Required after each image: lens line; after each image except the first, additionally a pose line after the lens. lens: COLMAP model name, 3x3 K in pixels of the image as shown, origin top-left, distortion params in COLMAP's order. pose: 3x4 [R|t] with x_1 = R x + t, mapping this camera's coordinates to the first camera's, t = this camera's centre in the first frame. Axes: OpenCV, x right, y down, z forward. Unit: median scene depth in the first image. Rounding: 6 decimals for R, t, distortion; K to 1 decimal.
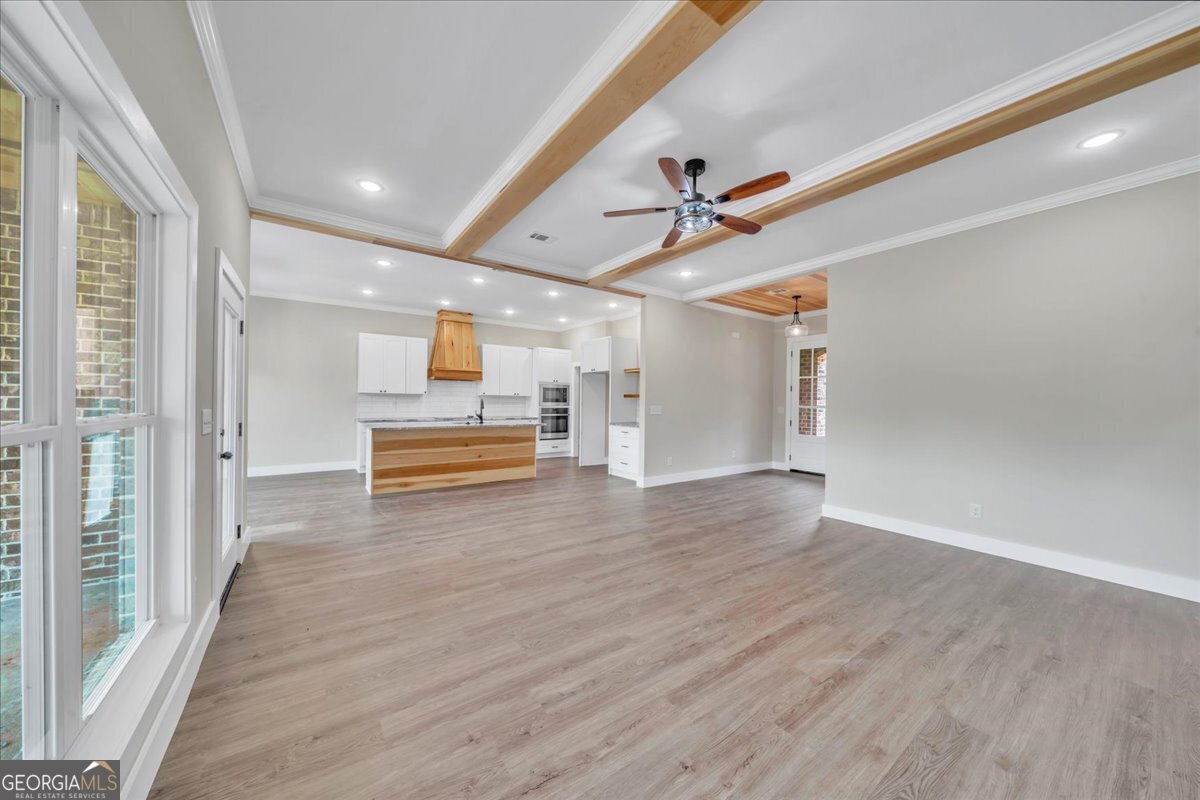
lens RADIAL K [[414.9, 0, 599.7], [0, 414.9, 398.3], [0, 0, 1]] dist [0.006715, -0.000141]
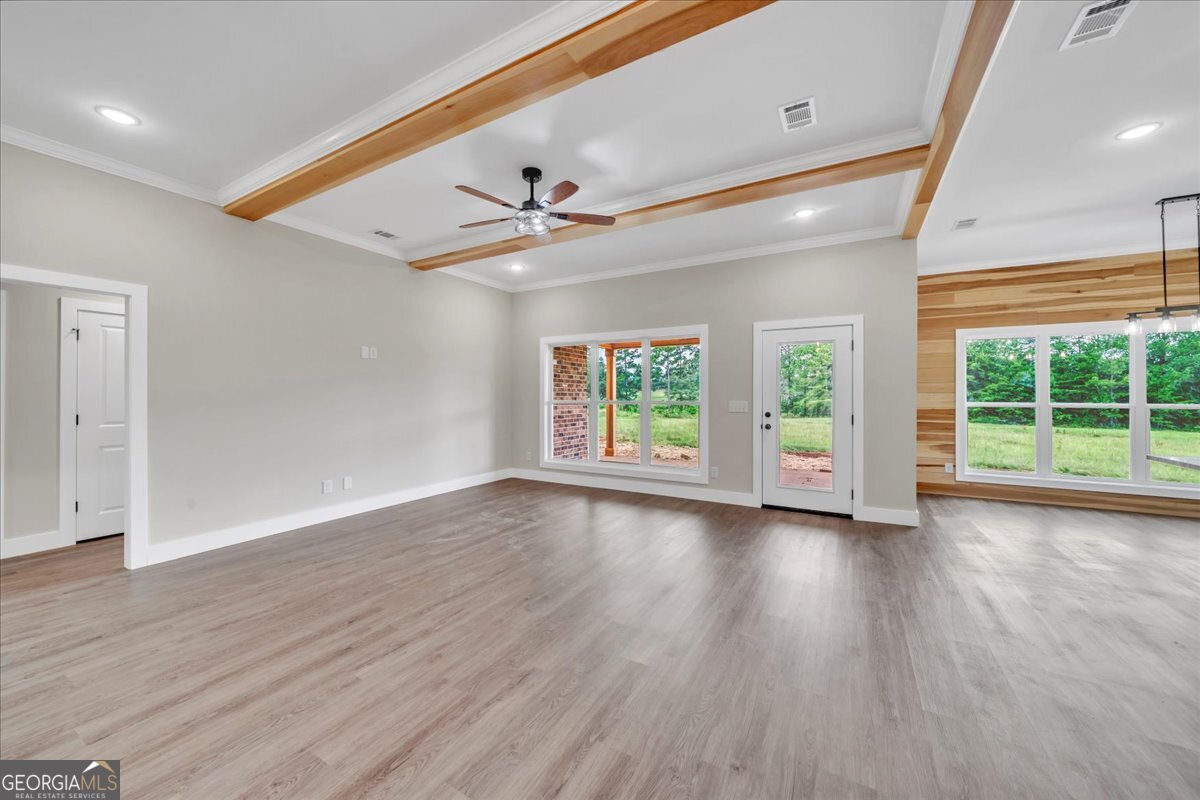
lens RADIAL K [[435.0, 0, 597.5], [0, 435.0, 395.9], [0, 0, 1]] dist [-0.004599, 0.000138]
pose [[-0.912686, -0.011707, -0.408494, 0.367257], [-0.008434, 0.999916, -0.009812, 0.013586], [0.408574, -0.005510, -0.912708, 1.470774]]
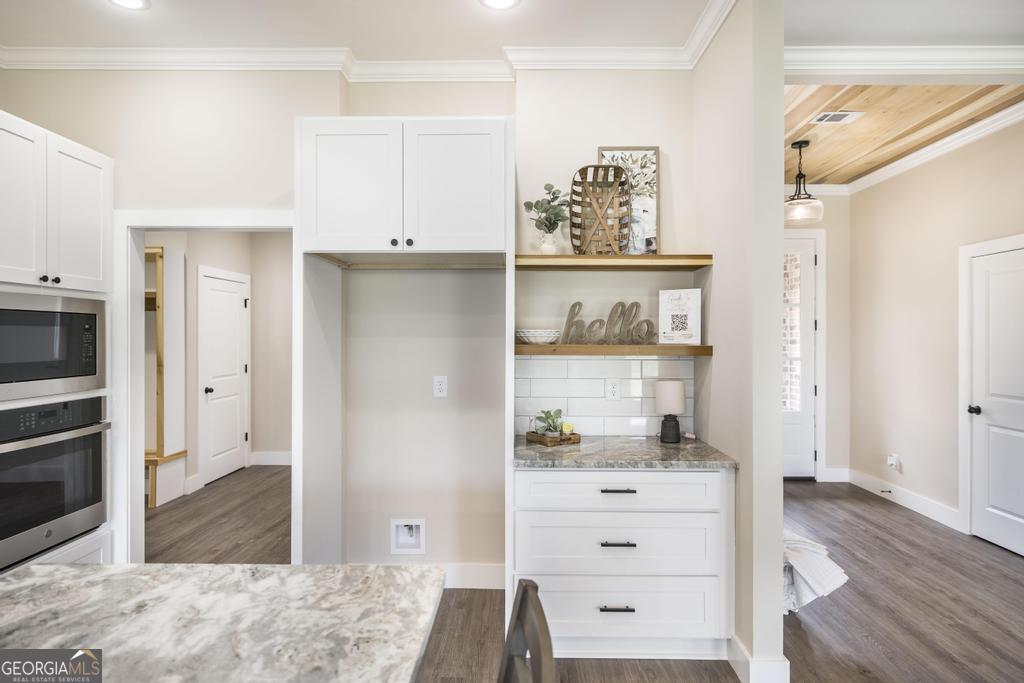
lens RADIAL K [[561.1, 0, 518.7], [0, 561.1, 336.9], [0, 0, 1]] dist [0.002245, 0.000621]
pose [[0.589364, -0.012470, 0.807772, -0.420002], [0.001939, 0.999900, 0.014021, -0.033758], [-0.807866, -0.006697, 0.589329, 1.341025]]
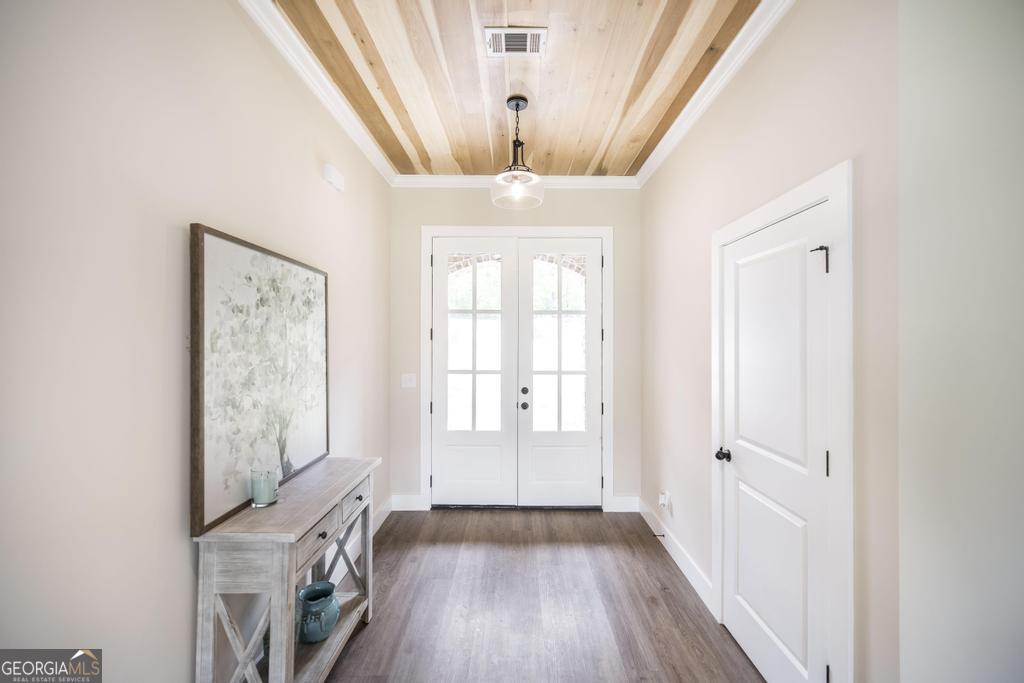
lens RADIAL K [[432.2, 0, 511.8], [0, 432.2, 338.3], [0, 0, 1]] dist [-0.008286, 0.000371]
pose [[0.585478, -0.010116, 0.810625, 0.224757], [0.001243, 0.999932, 0.011581, -0.045426], [-0.810687, -0.005773, 0.585451, 1.179658]]
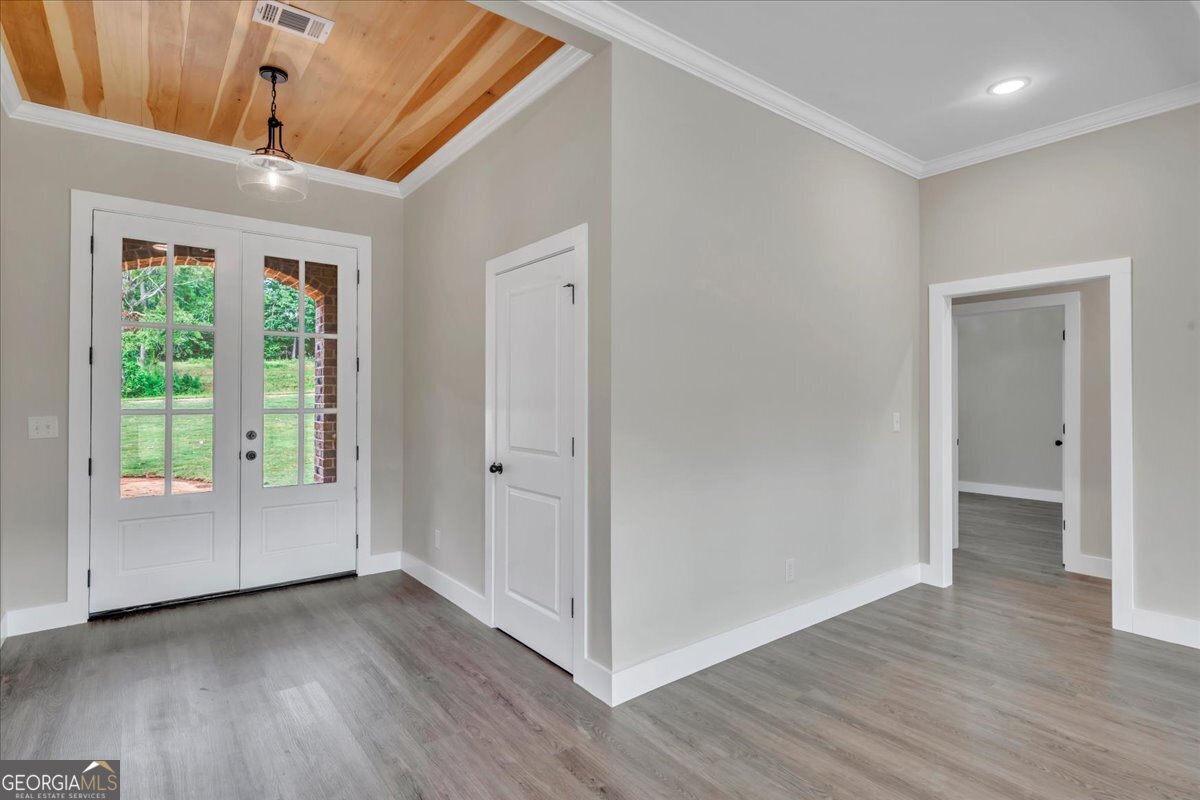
lens RADIAL K [[605.6, 0, 594.9], [0, 605.6, 393.9], [0, 0, 1]] dist [-0.003539, 0.001360]
pose [[-0.028026, -0.007201, 0.999581, -0.002007], [-0.007888, 0.999945, 0.006983, -0.000939], [-0.999576, -0.007689, -0.028081, 1.170302]]
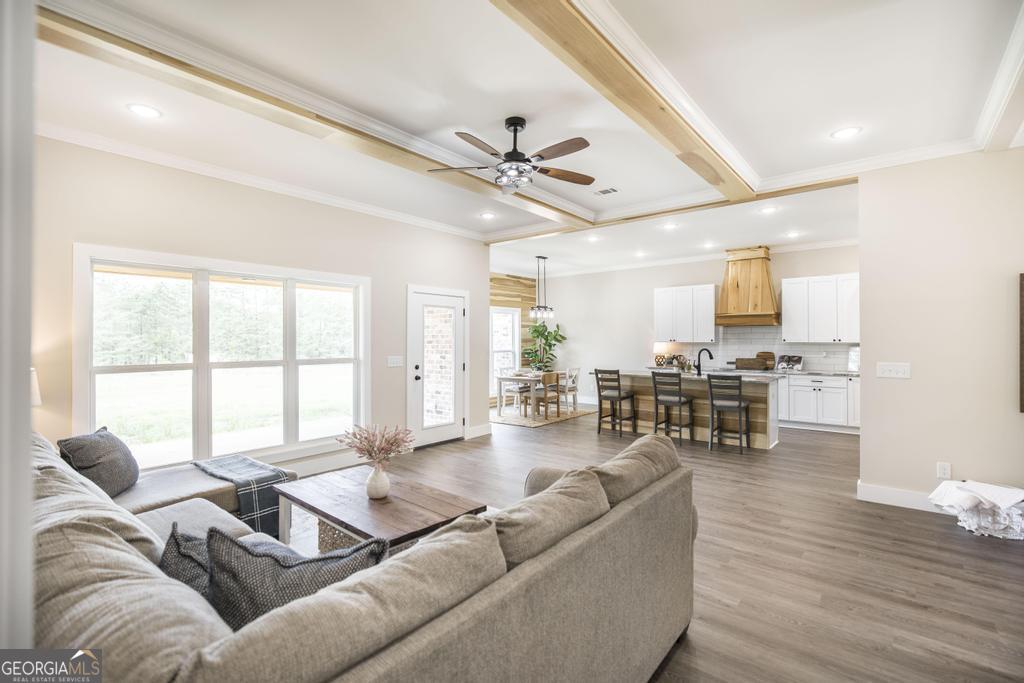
lens RADIAL K [[469.5, 0, 510.1], [0, 469.5, 339.3], [0, 0, 1]] dist [-0.001718, -0.000034]
pose [[0.251060, -0.012778, -0.967887, 0.924465], [0.009533, 0.999897, -0.010728, -0.017948], [0.967924, -0.006533, 0.251156, 0.498061]]
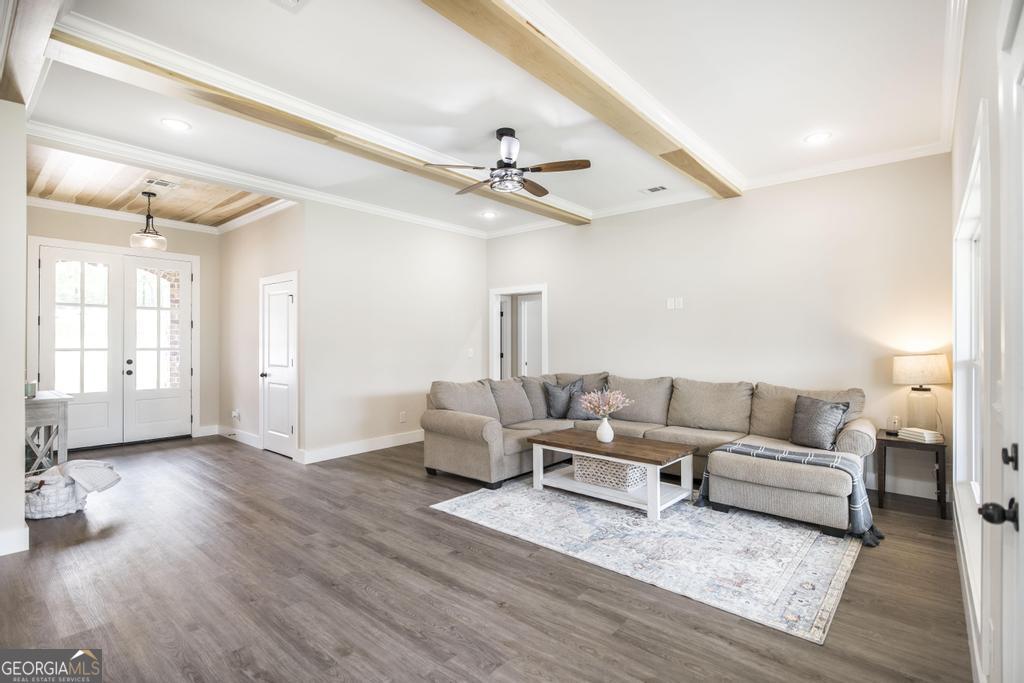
lens RADIAL K [[483.2, 0, 515.0], [0, 483.2, 339.1], [0, 0, 1]] dist [-0.006510, 0.000630]
pose [[-0.243200, -0.009441, 0.969930, -0.721168], [-0.009380, 0.999929, 0.007381, -0.014869], [-0.969931, -0.007303, -0.243271, 0.912814]]
